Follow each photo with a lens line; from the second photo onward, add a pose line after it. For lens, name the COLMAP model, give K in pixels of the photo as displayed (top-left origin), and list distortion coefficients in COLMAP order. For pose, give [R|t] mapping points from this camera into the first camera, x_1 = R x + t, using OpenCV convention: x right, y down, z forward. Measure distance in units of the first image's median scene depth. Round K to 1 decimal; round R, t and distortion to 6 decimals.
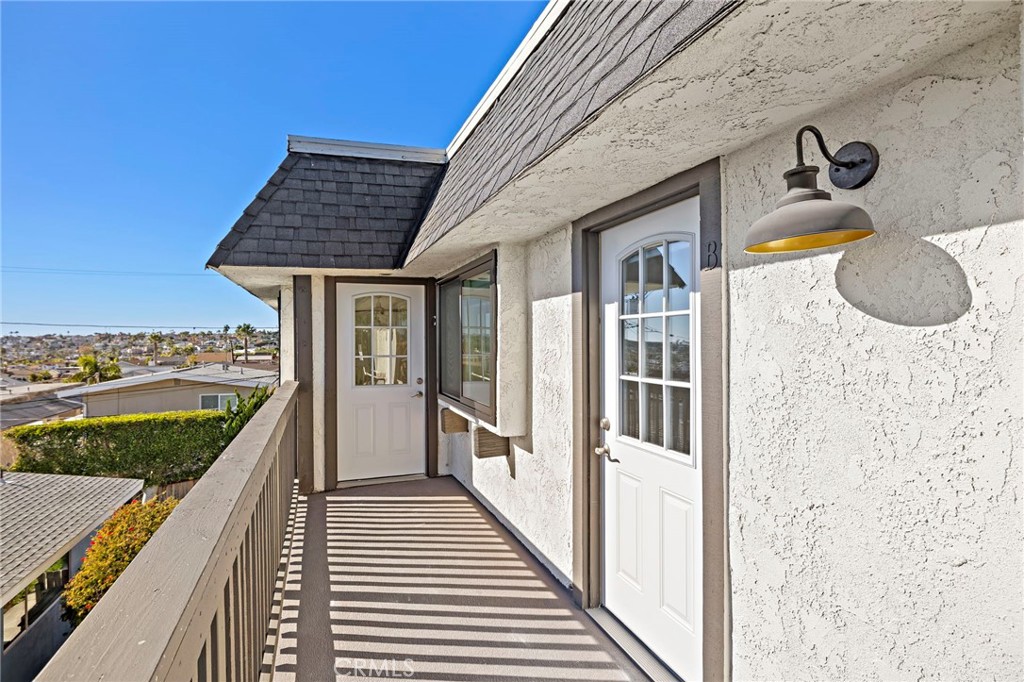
lens RADIAL K [[508.8, 0, 510.7], [0, 508.8, 343.0], [0, 0, 1]] dist [-0.003440, -0.000762]
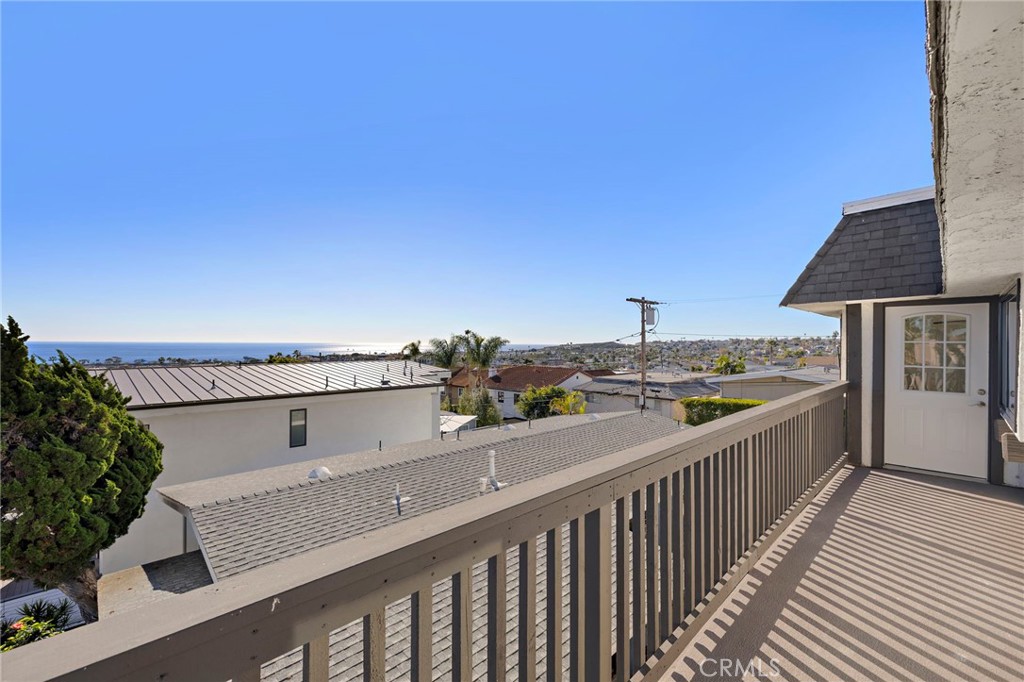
lens RADIAL K [[429.6, 0, 509.5], [0, 429.6, 337.2], [0, 0, 1]] dist [0.001729, 0.000235]
pose [[0.400276, -0.005514, -0.916378, 0.260645], [-0.015472, 0.999799, -0.012775, -0.014292], [0.916264, 0.019292, 0.400111, -0.285509]]
